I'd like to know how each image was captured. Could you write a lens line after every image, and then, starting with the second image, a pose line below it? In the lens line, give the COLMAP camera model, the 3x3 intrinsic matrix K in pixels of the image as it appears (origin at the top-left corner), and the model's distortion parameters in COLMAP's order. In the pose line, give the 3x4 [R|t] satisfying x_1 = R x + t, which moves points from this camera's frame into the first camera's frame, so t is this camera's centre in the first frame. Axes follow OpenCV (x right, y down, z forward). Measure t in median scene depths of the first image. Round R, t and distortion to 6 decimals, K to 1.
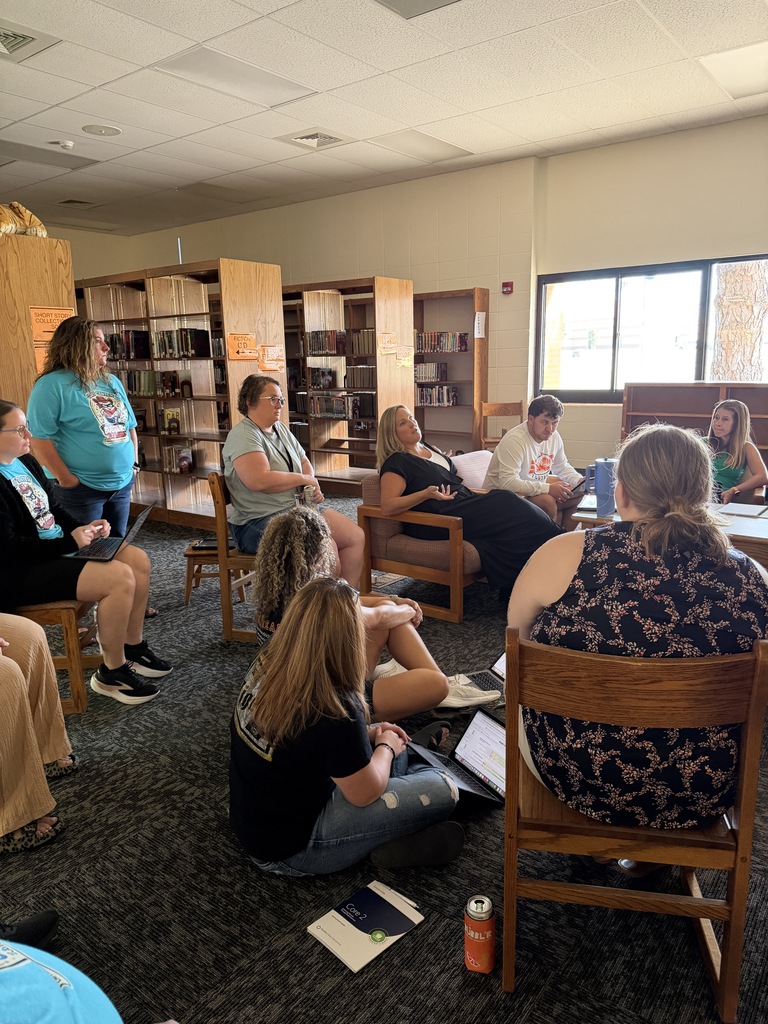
lens RADIAL K [[748.0, 0, 399.2], [0, 748.0, 494.6], [0, 0, 1]] dist [0.051820, -0.031355]
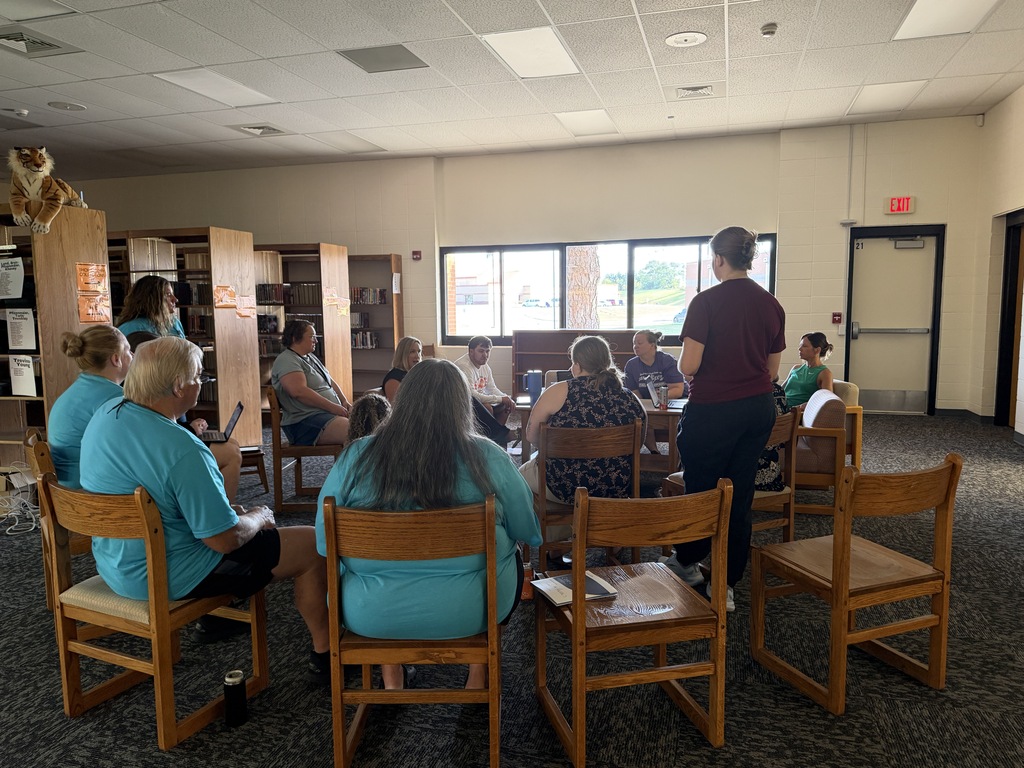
lens RADIAL K [[748.0, 0, 514.4], [0, 748.0, 384.0], [0, 0, 1]] dist [0.051820, -0.031355]
pose [[0.940182, -0.019141, 0.340134, -0.148314], [0.047831, 0.995947, -0.076165, 0.048628], [-0.337298, 0.087877, 0.937287, -0.237931]]
